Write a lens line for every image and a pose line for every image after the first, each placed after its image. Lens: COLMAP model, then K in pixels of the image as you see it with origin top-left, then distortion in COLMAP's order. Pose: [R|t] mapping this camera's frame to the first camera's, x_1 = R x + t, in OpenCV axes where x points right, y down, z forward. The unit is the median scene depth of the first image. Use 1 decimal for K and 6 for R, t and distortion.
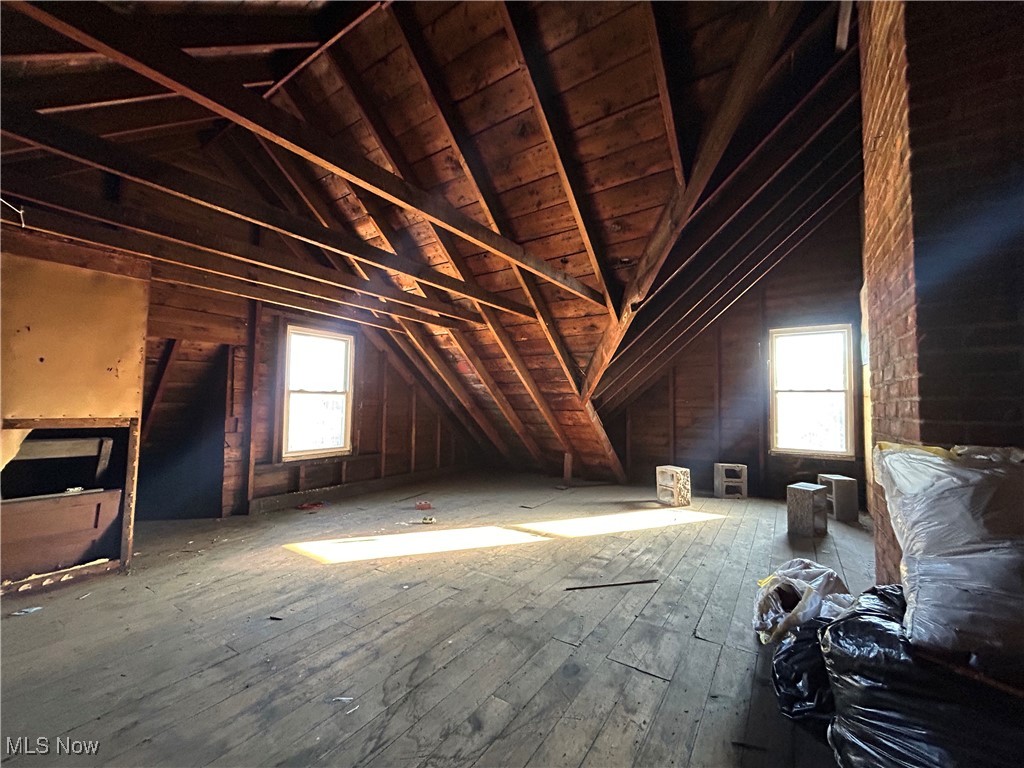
lens RADIAL K [[415.5, 0, 509.3], [0, 415.5, 384.6], [0, 0, 1]] dist [0.001658, 0.000290]
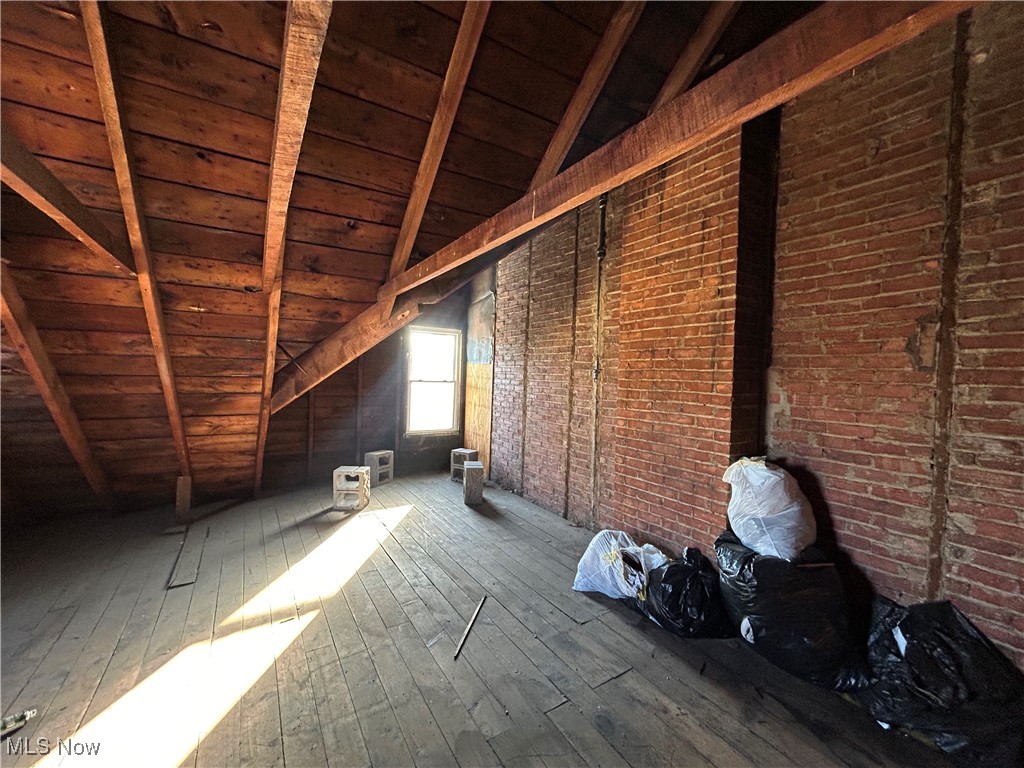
lens RADIAL K [[415.5, 0, 512.0], [0, 415.5, 384.1], [0, 0, 1]] dist [0.001658, 0.000290]
pose [[0.391115, -0.026338, 0.919965, -0.361113], [-0.065058, 0.996299, 0.056183, -0.071377], [-0.918040, -0.081825, 0.387954, 0.384286]]
